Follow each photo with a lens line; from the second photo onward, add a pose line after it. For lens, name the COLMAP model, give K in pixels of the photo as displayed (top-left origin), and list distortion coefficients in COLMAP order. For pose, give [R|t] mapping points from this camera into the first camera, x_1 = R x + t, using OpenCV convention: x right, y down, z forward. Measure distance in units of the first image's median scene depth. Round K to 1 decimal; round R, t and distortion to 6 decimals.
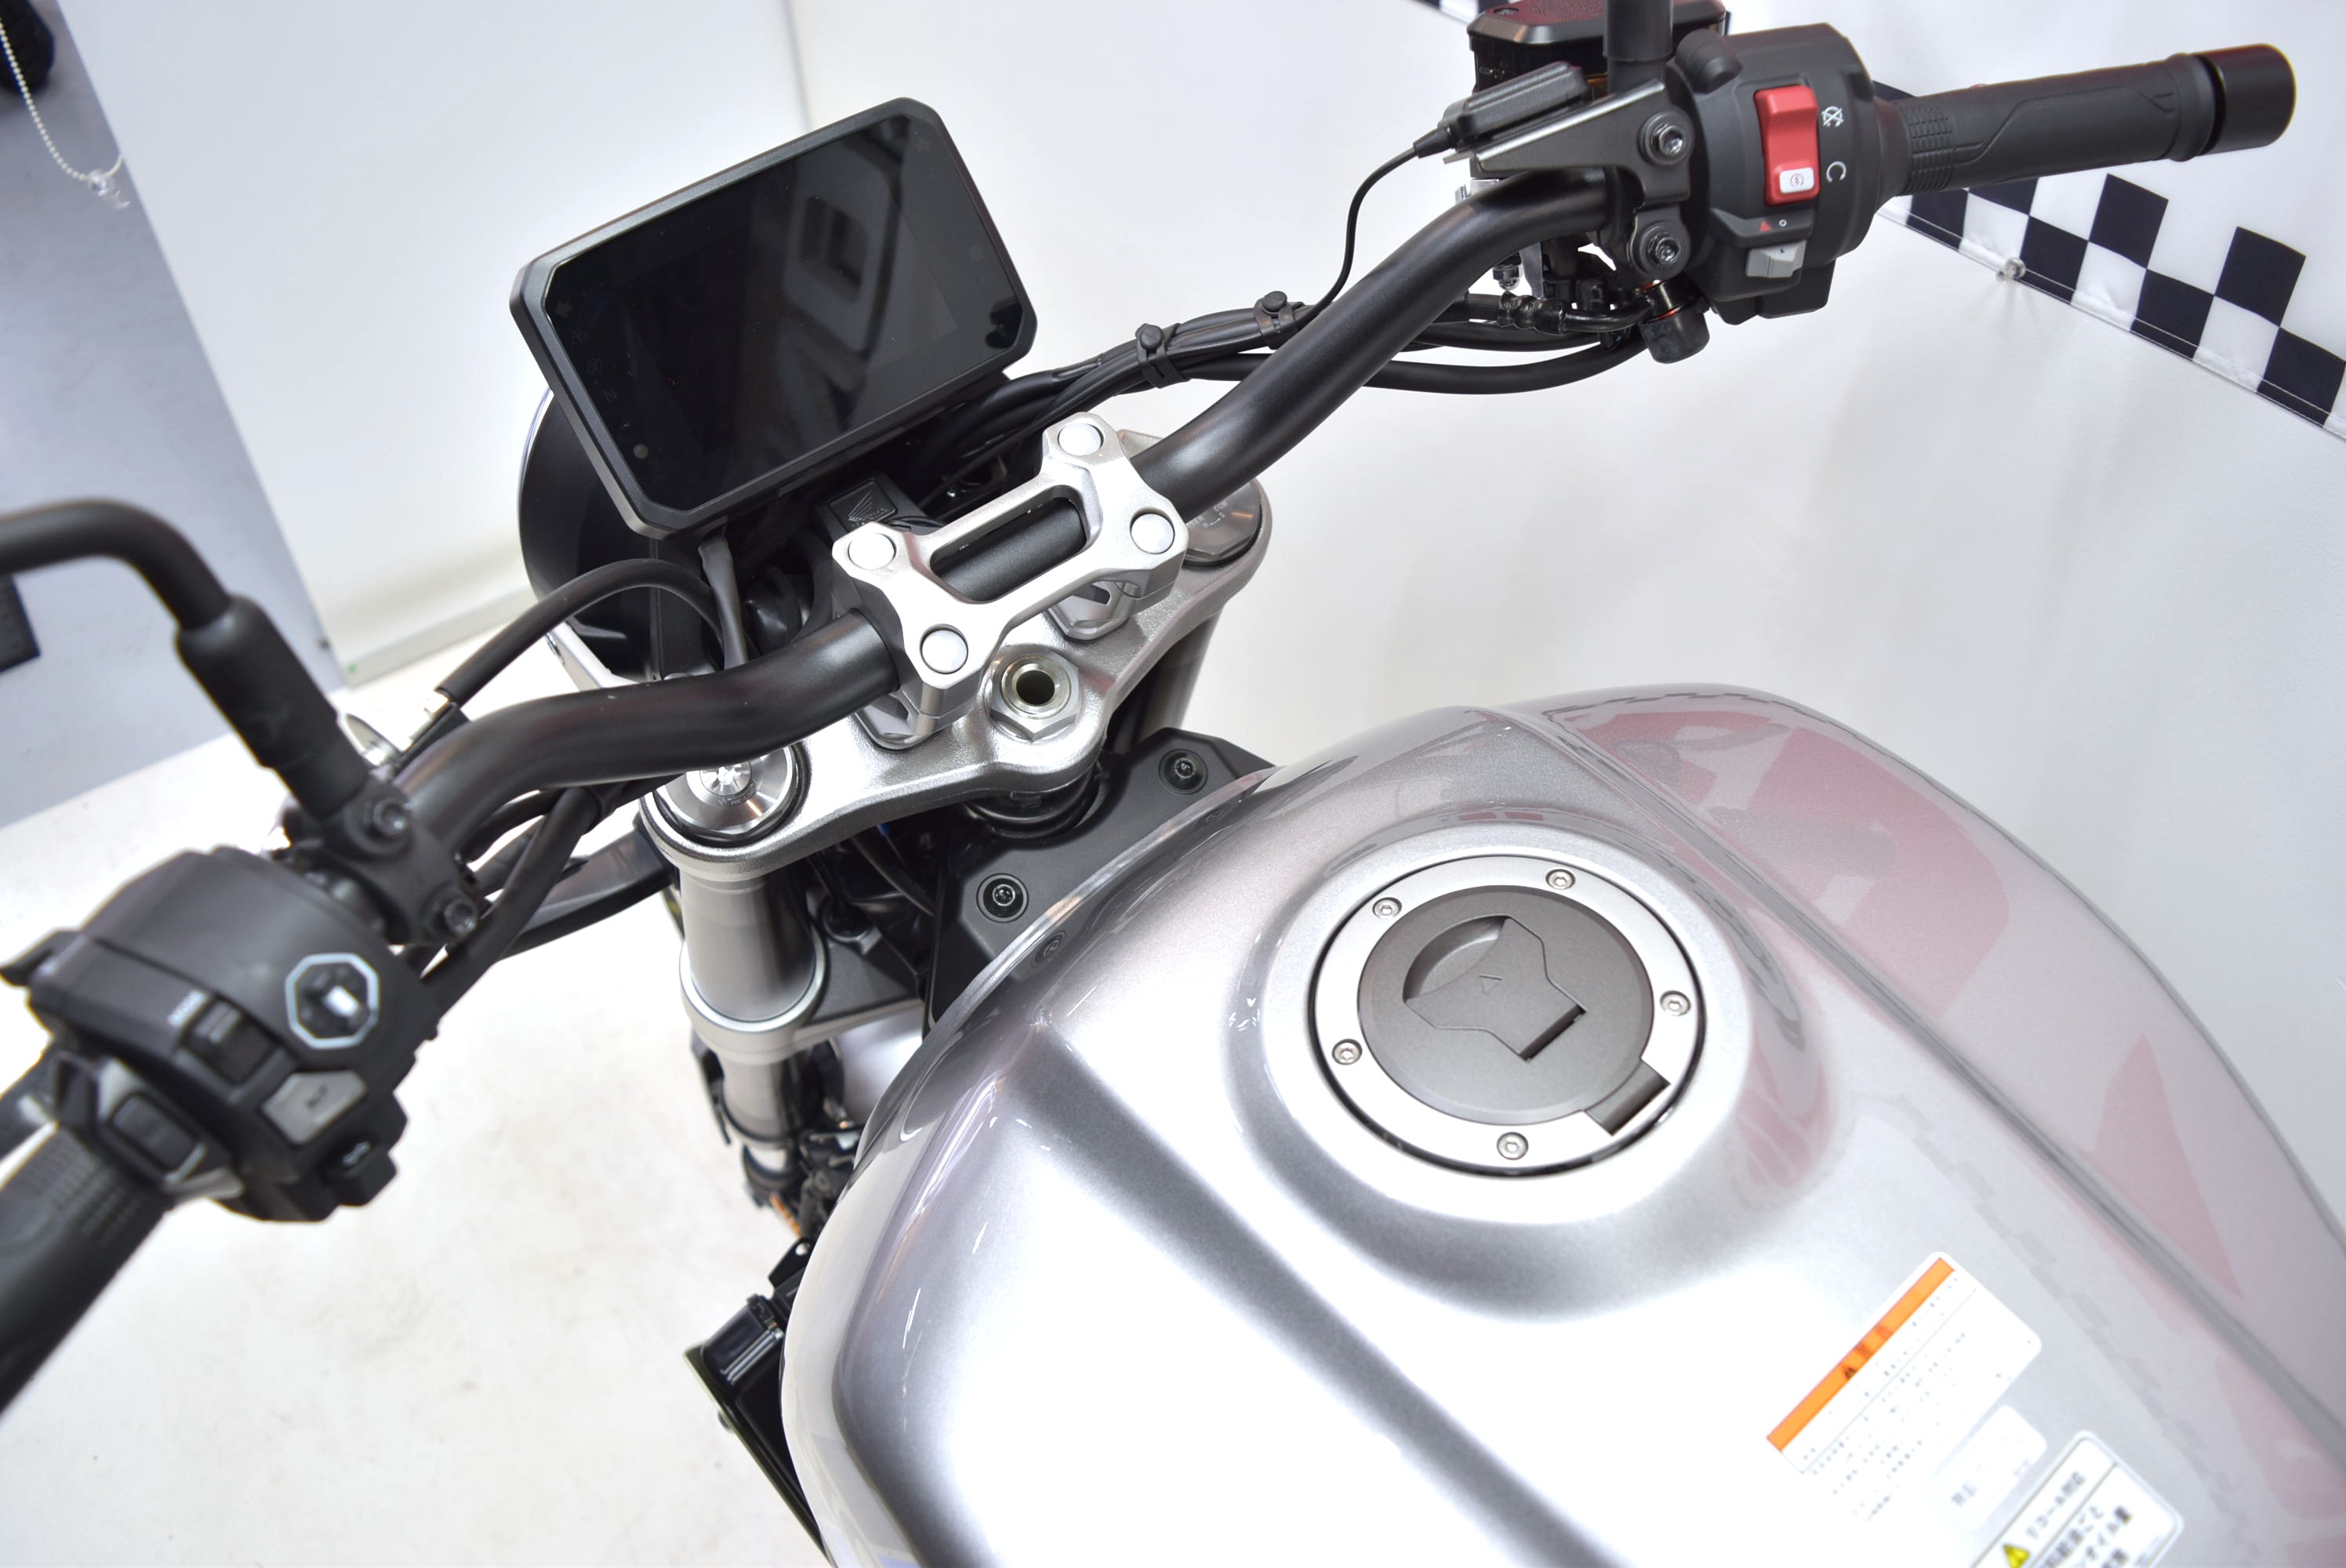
lens RADIAL K [[2011.3, 0, 1175.6], [0, 2011.3, 721.5], [0, 0, 1]] dist [-0.084574, 0.003026]
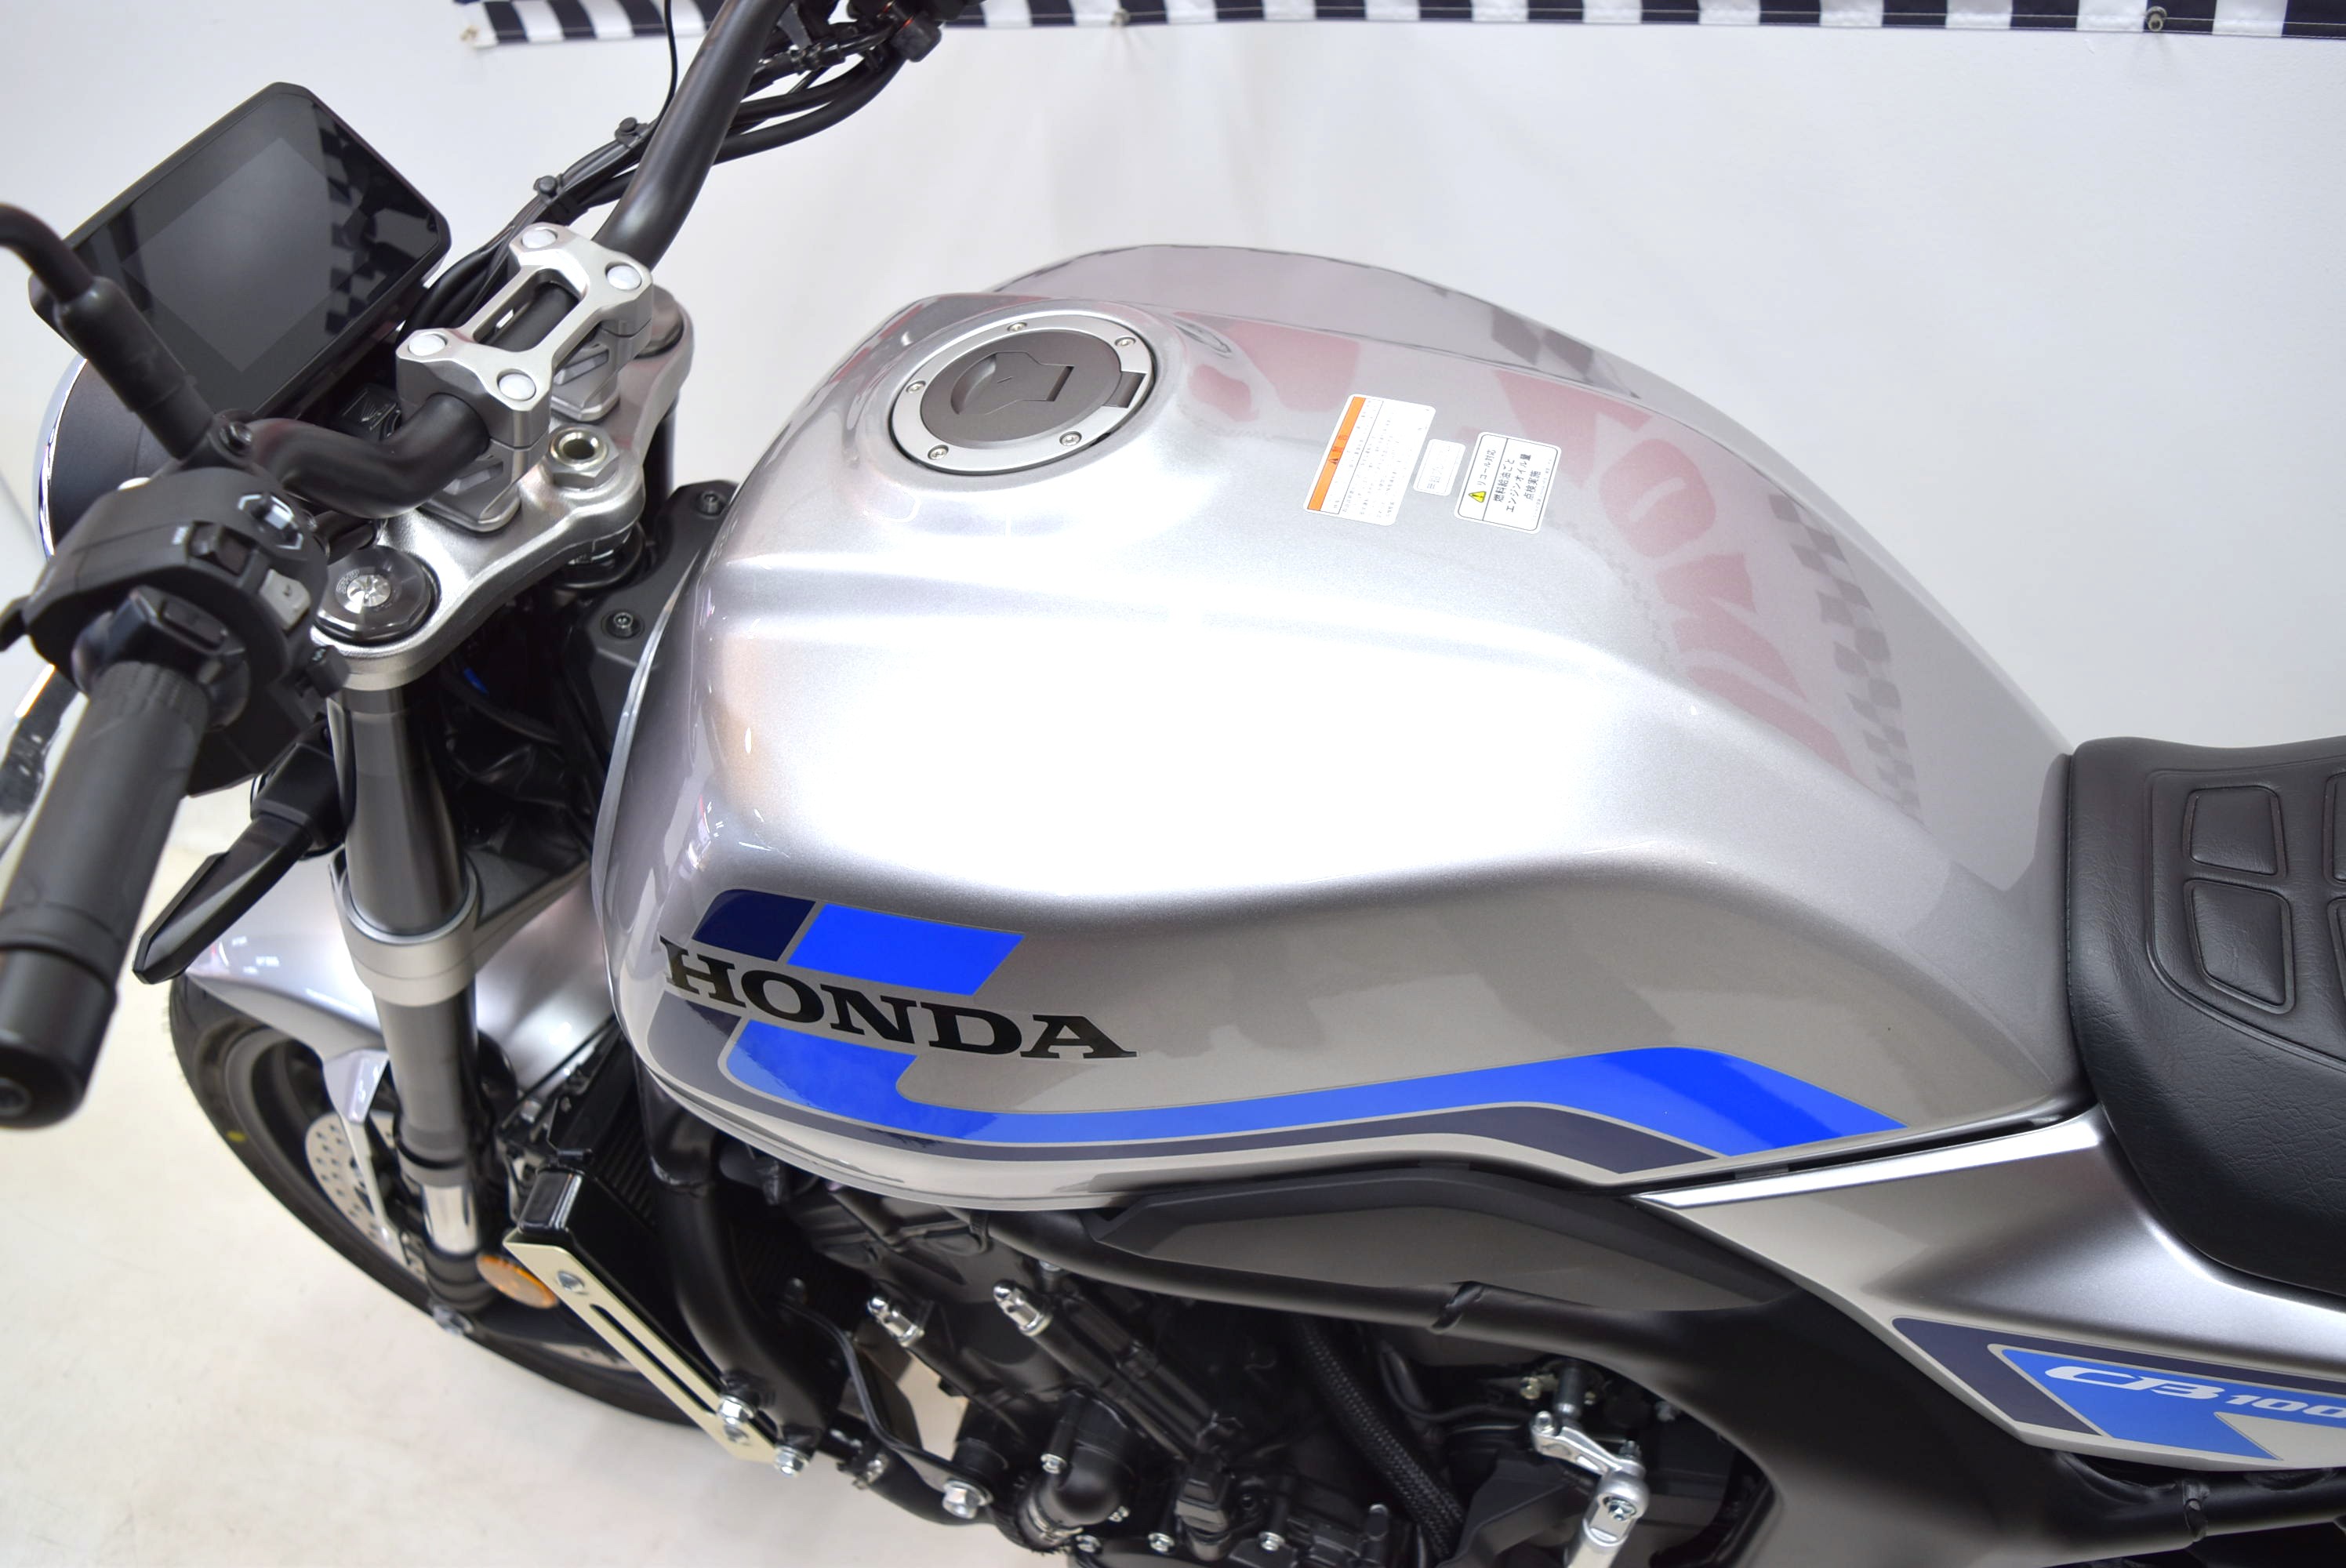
lens RADIAL K [[2011.3, 0, 1175.6], [0, 2011.3, 721.5], [0, 0, 1]] dist [-0.084574, 0.003026]
pose [[0.847493, -0.403215, 0.345215, -0.279123], [0.442332, 0.895986, -0.039392, 0.387011], [-0.293424, 0.186084, 0.937697, -0.273667]]
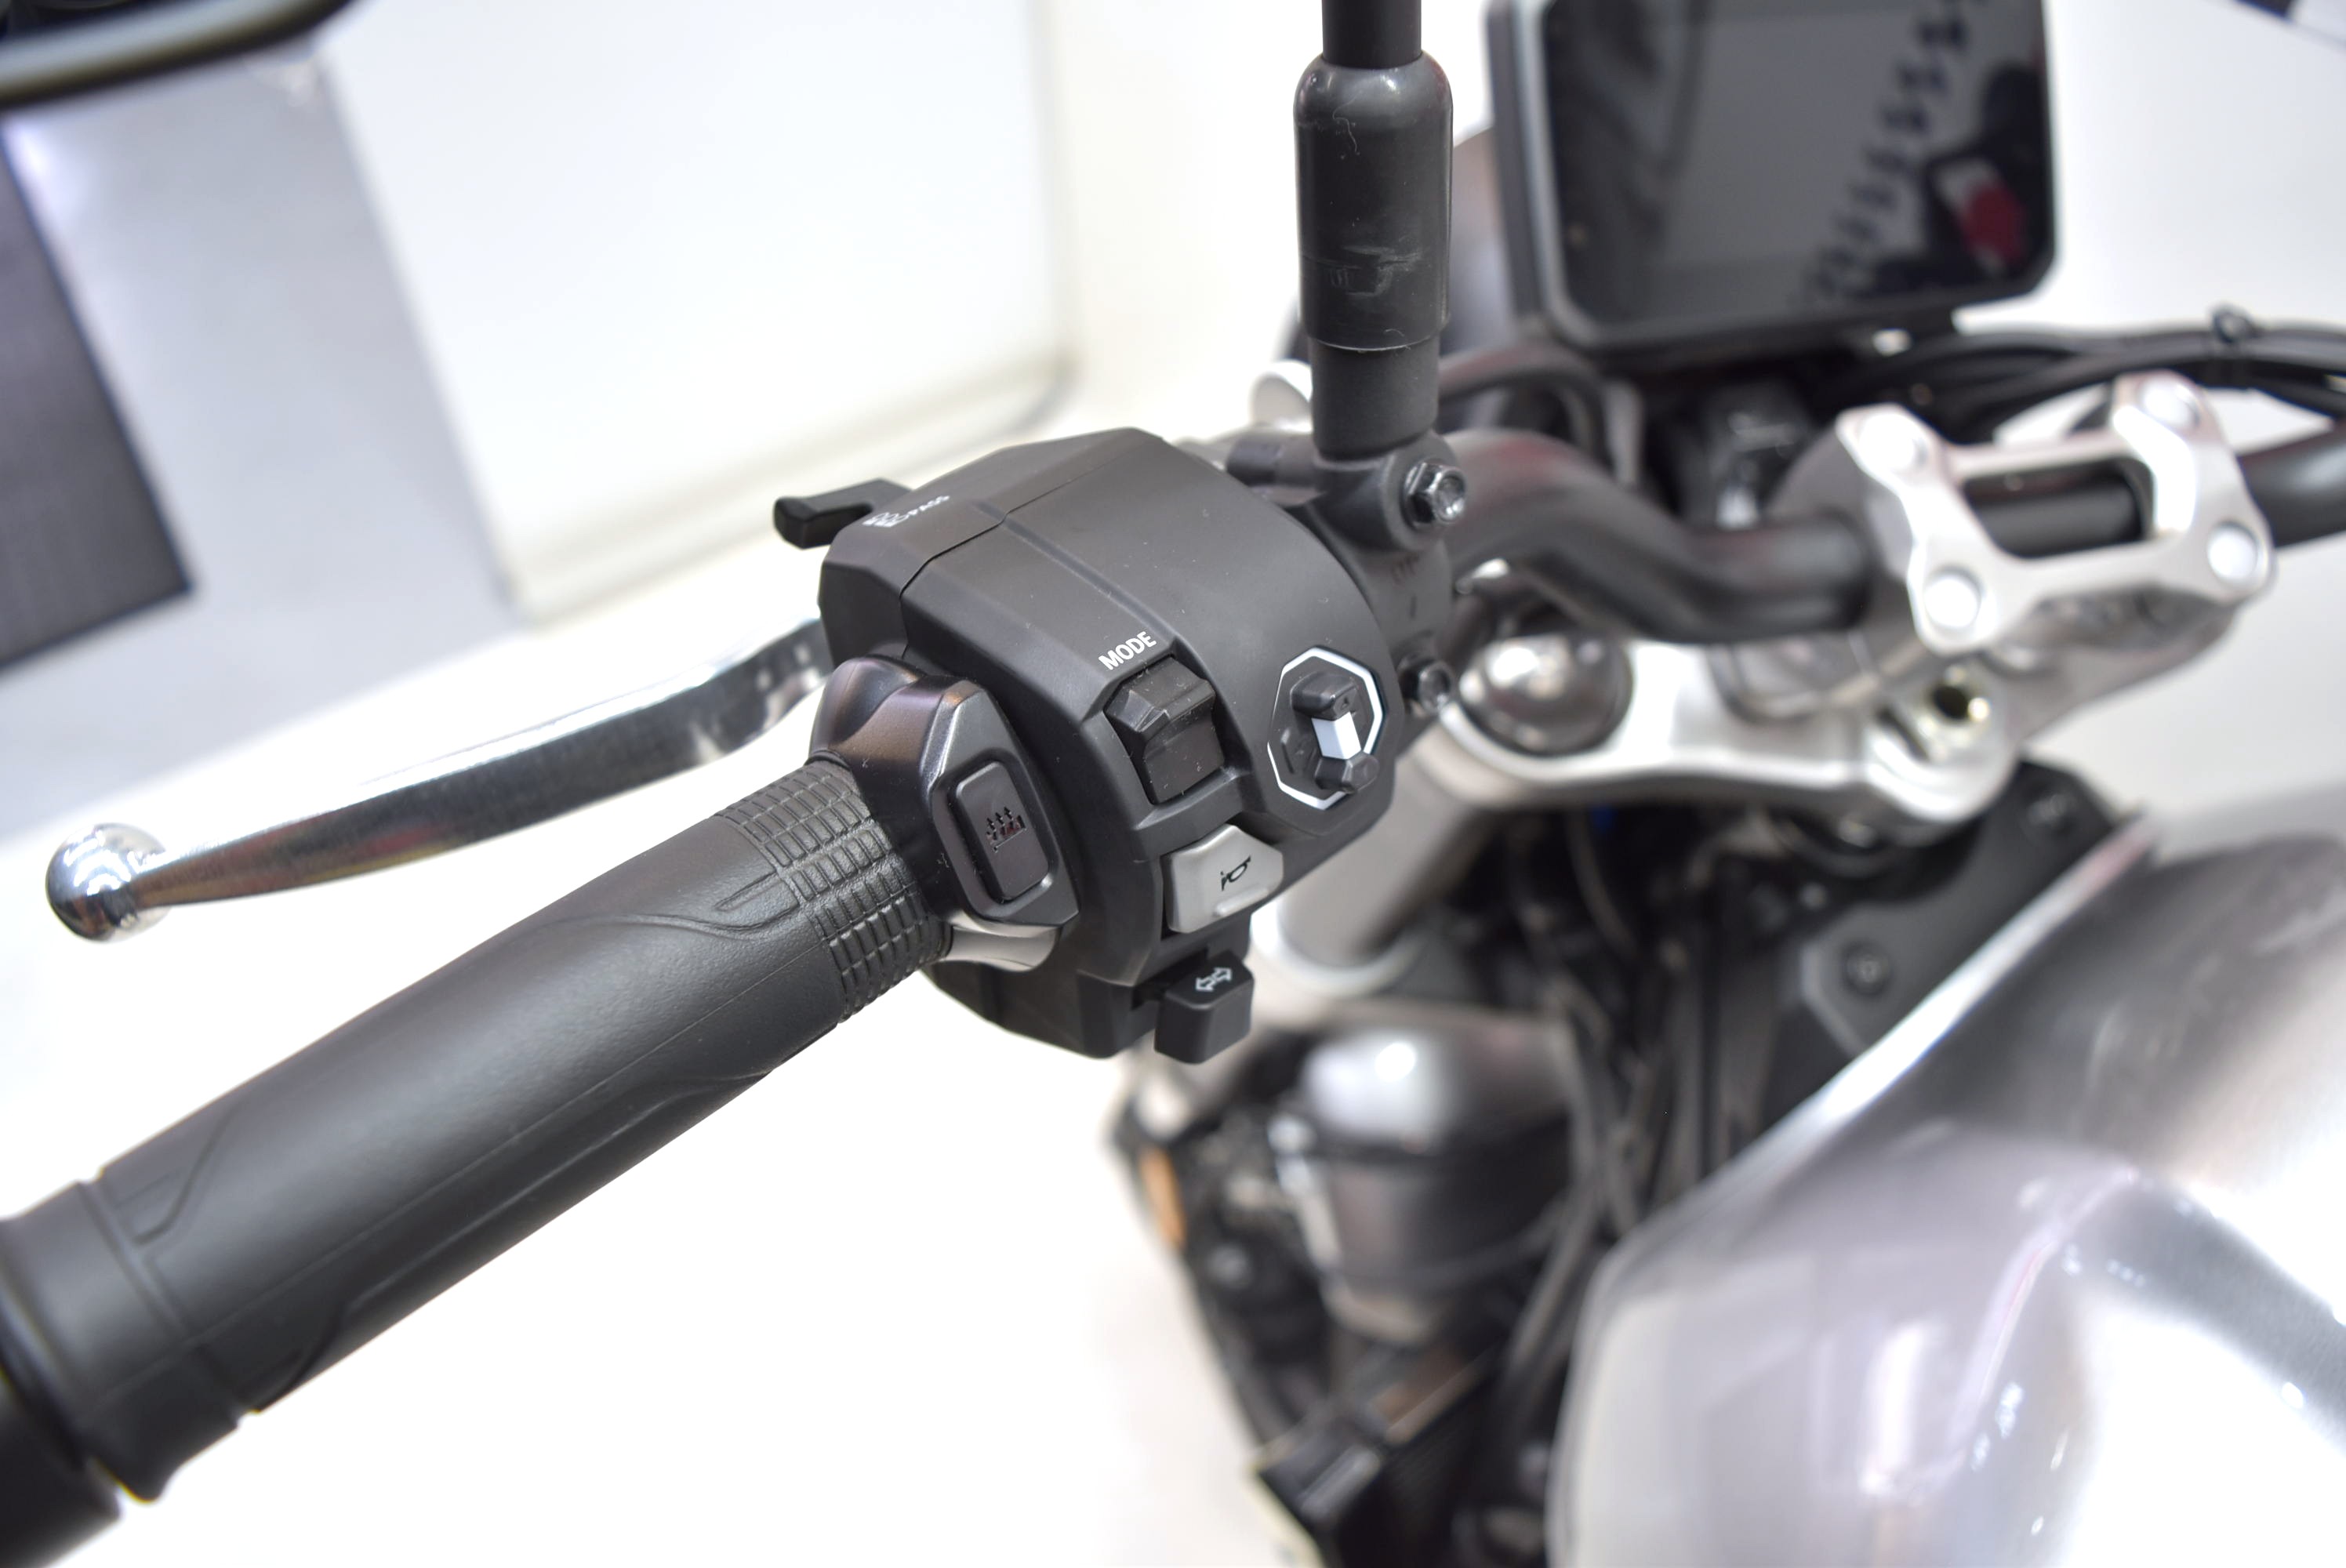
lens RADIAL K [[1892.8, 0, 1173.0], [0, 1892.8, 784.0], [0, 0, 1]] dist [-0.088574, 0.009038]
pose [[0.924387, 0.350109, -0.151436, -0.247803], [-0.349065, 0.936470, 0.034311, 0.100798], [0.153828, 0.021144, 0.987871, 0.283189]]
